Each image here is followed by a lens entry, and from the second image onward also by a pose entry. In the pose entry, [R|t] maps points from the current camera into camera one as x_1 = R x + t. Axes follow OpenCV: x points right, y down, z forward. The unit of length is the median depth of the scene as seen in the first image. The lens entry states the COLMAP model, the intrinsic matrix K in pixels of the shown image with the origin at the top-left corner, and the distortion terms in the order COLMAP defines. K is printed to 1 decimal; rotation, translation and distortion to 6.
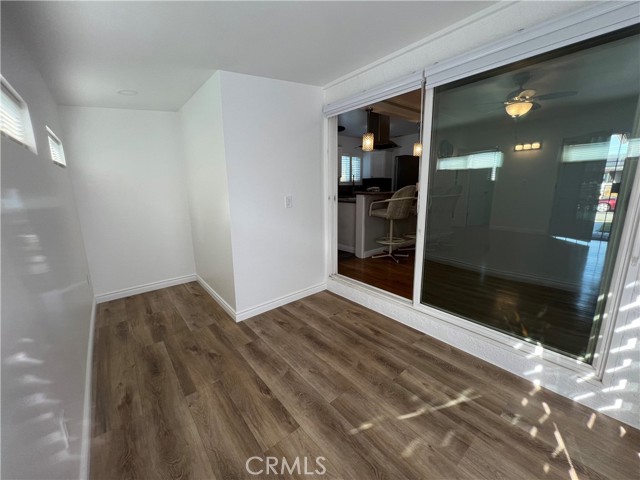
lens RADIAL K [[258.3, 0, 320.0], [0, 258.3, 240.0], [0, 0, 1]] dist [-0.001072, 0.000095]
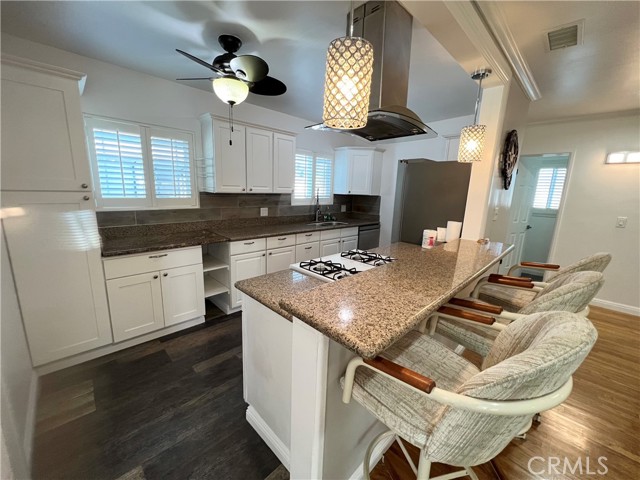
lens RADIAL K [[258.3, 0, 320.0], [0, 258.3, 240.0], [0, 0, 1]] dist [-0.001072, 0.000095]
pose [[0.994458, 0.031908, 0.100174, 0.113592], [-0.032515, 0.999461, 0.004430, -0.198337], [-0.099978, -0.007662, 0.994960, 0.615767]]
